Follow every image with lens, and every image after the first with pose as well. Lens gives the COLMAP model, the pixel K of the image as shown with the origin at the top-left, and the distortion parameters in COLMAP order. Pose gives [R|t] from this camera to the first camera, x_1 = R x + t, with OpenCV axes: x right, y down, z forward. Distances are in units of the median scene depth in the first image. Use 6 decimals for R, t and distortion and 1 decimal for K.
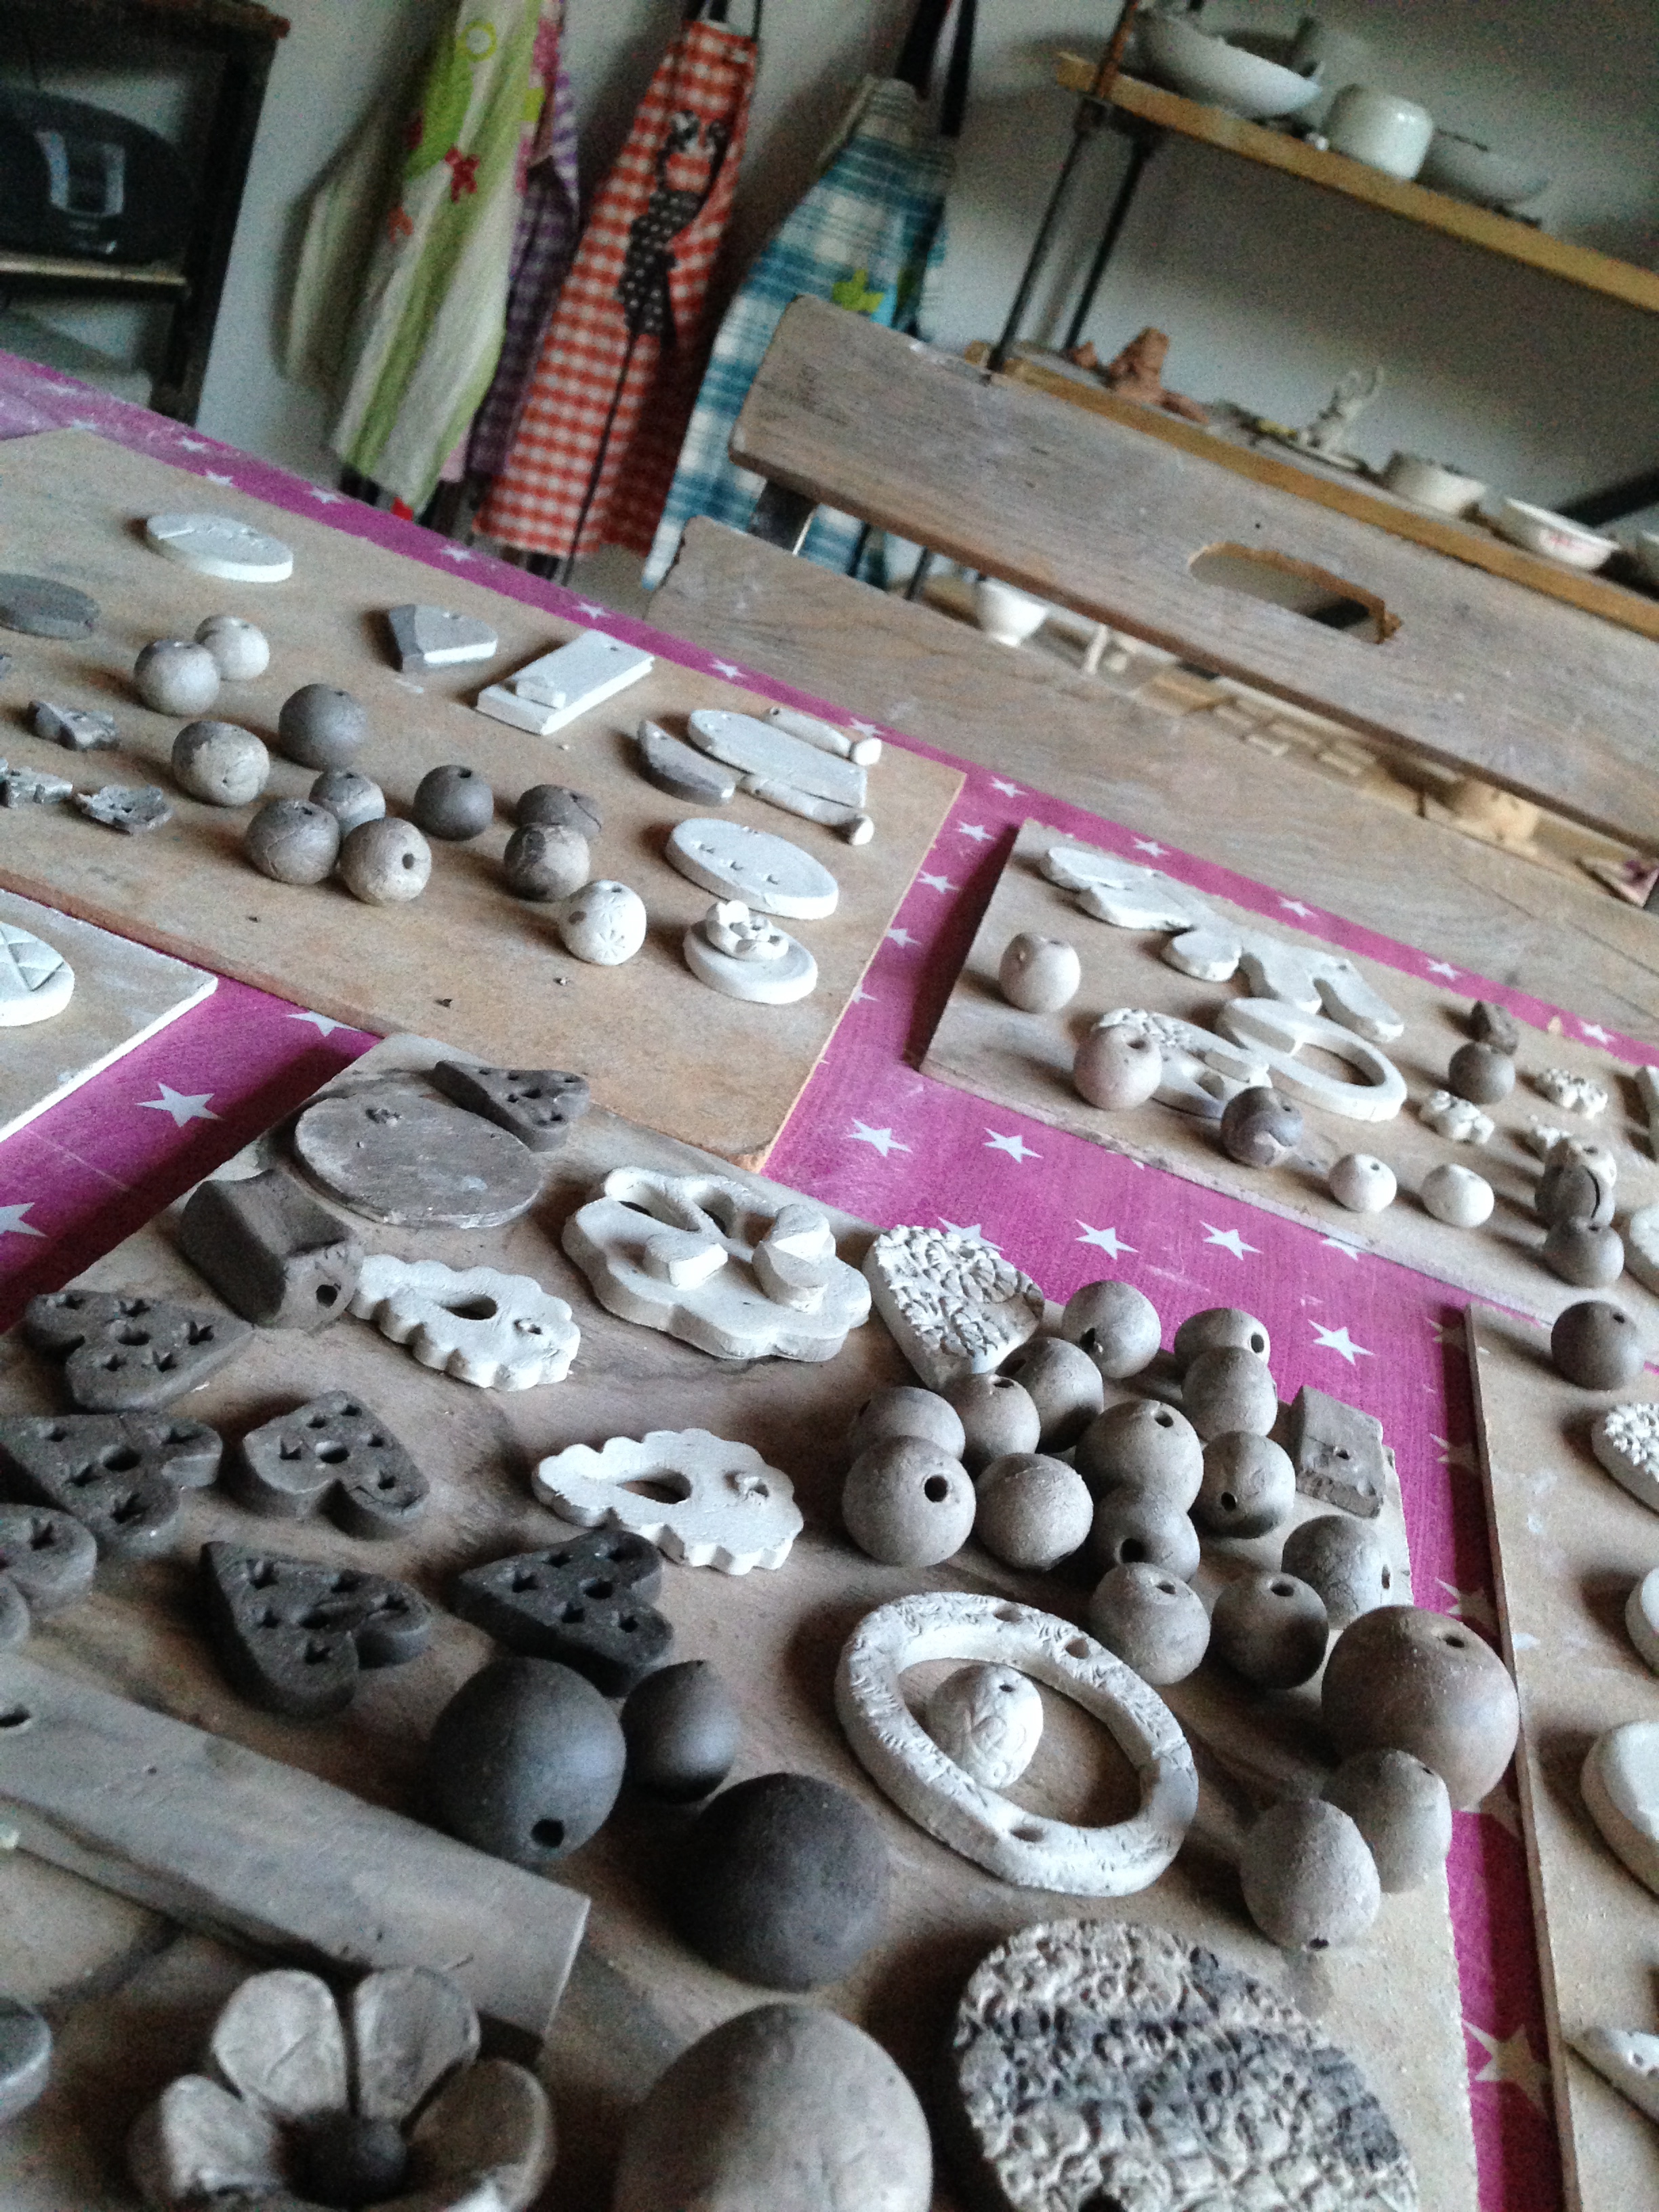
lens RADIAL K [[2086.1, 0, 829.3], [0, 2086.1, 1009.9], [0, 0, 1]] dist [0.133470, -0.355047]
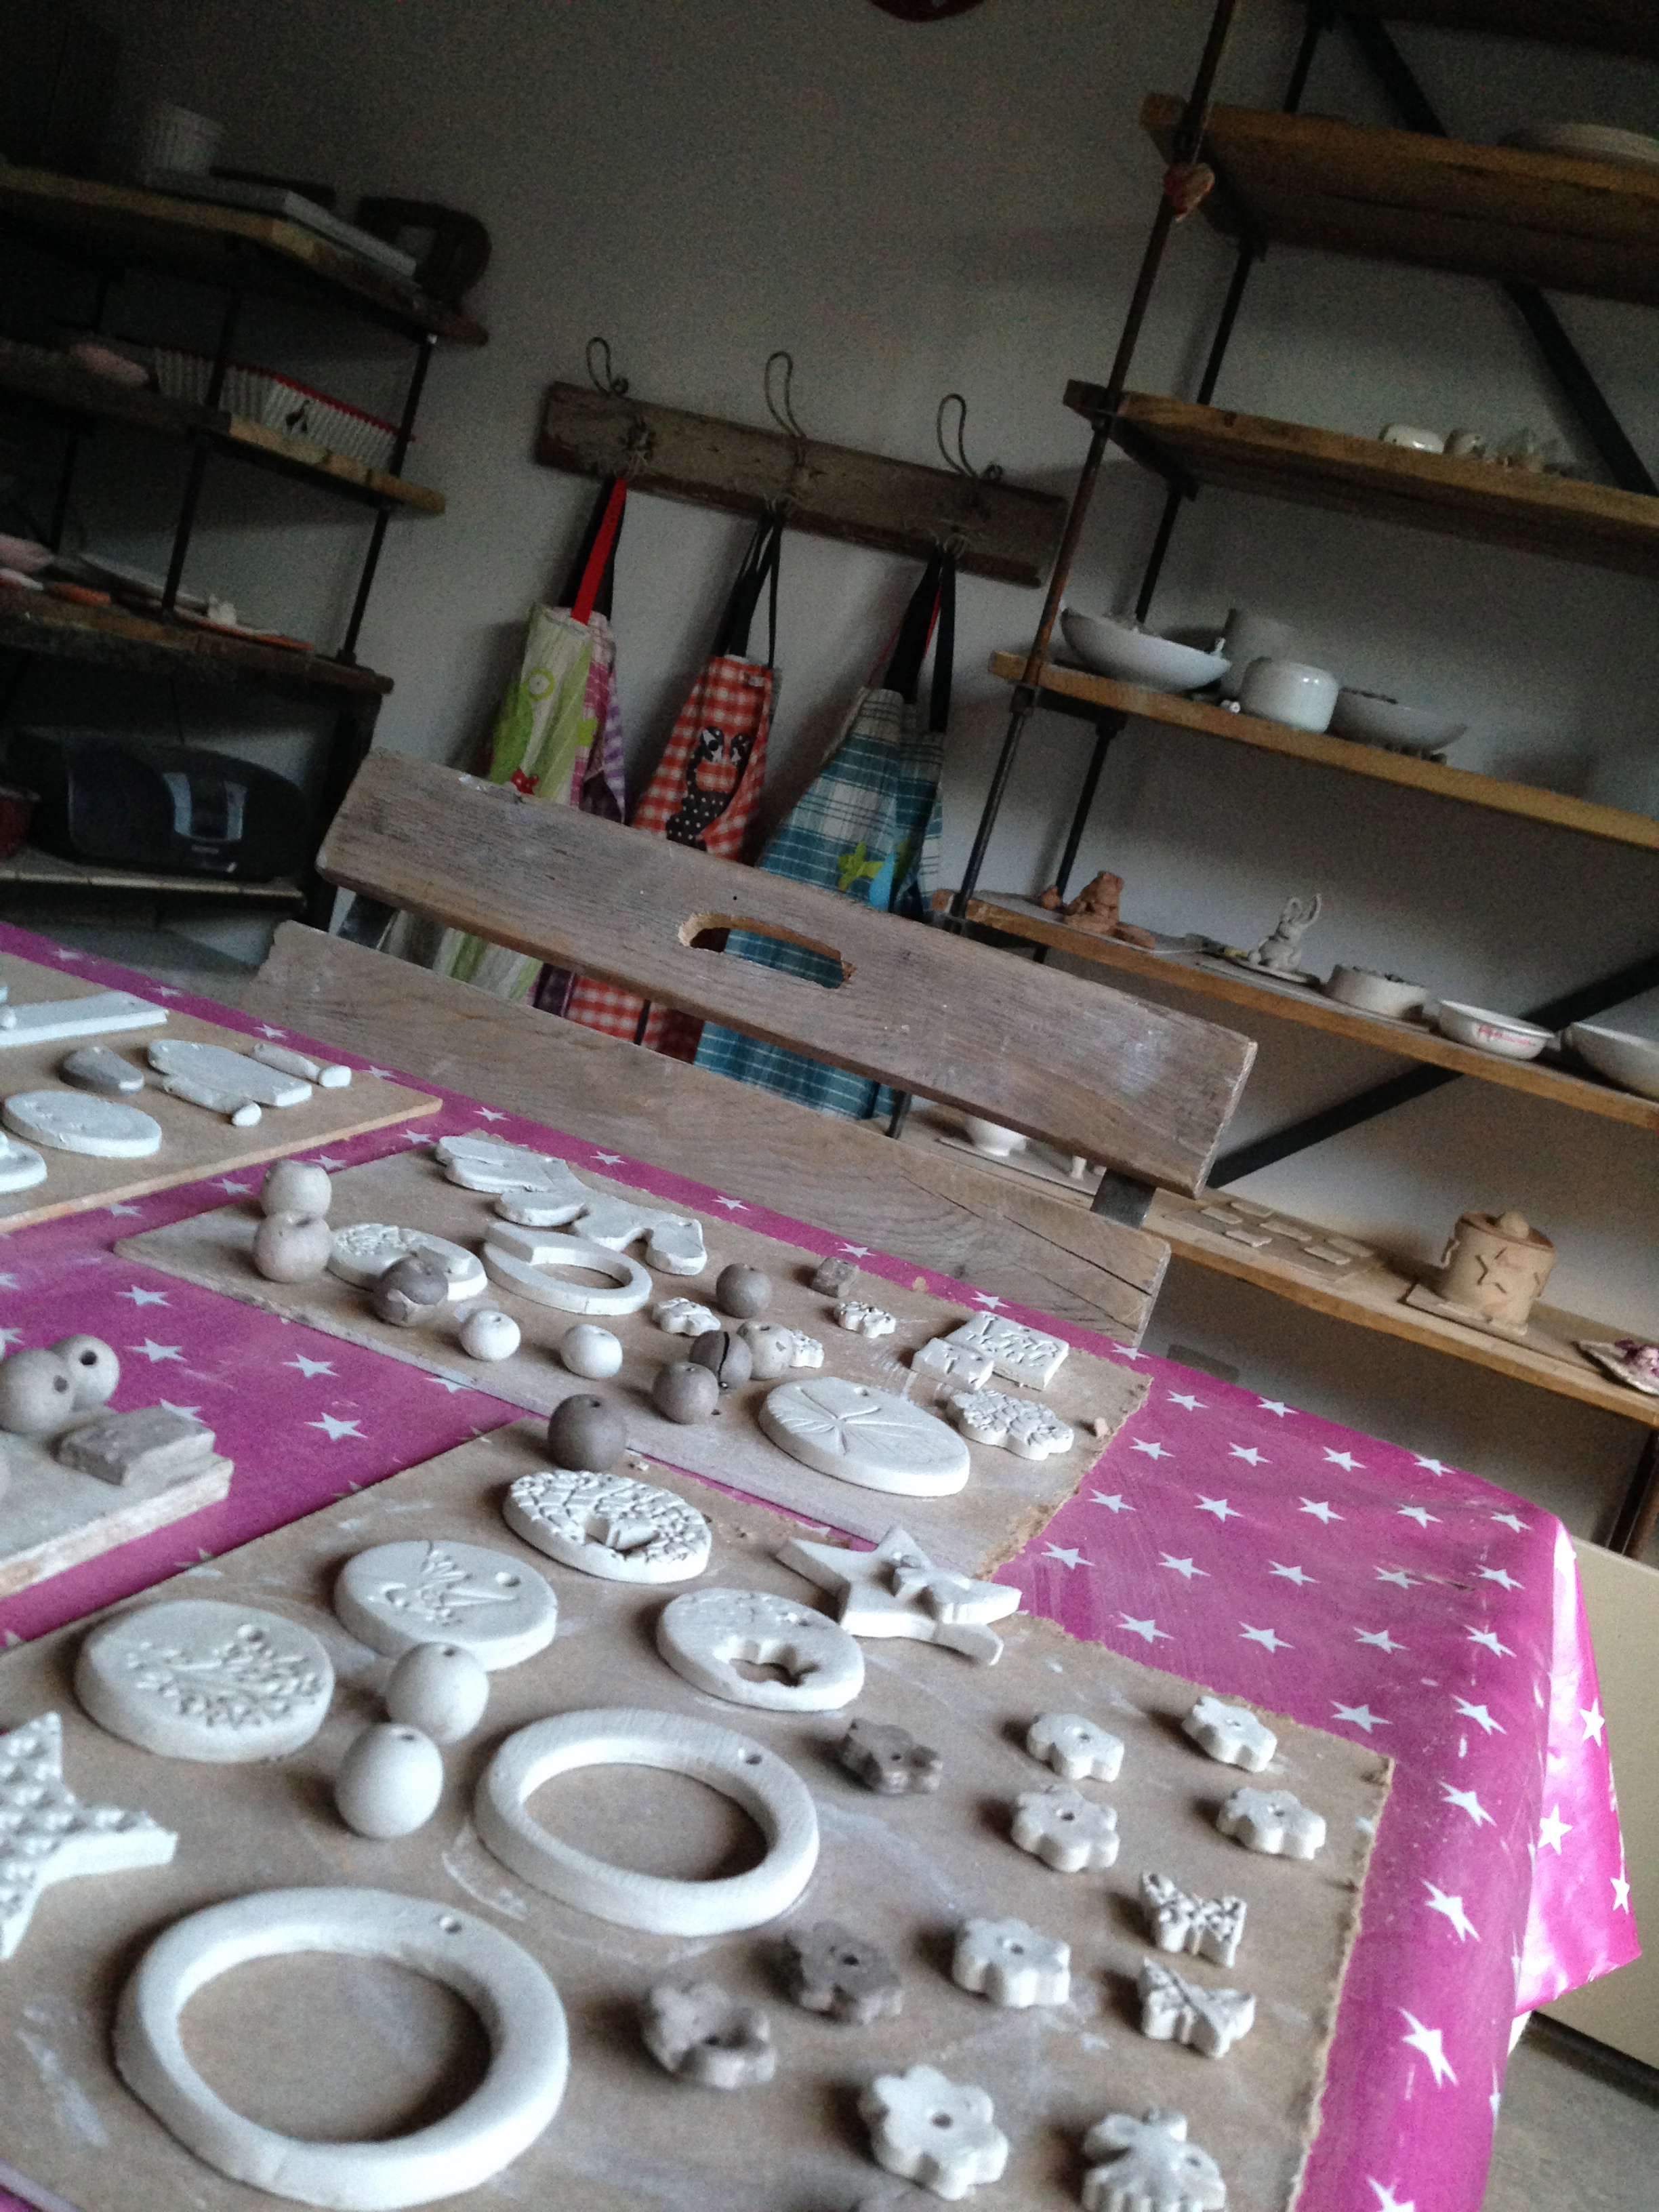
lens RADIAL K [[2019.1, 0, 830.6], [0, 2019.1, 1007.5], [0, 0, 1]] dist [0.038884, 0.003541]
pose [[0.993268, -0.054074, -0.102443, 0.106499], [0.022837, 0.958413, -0.284470, 0.043446], [0.113565, 0.280216, 0.953196, -0.014801]]
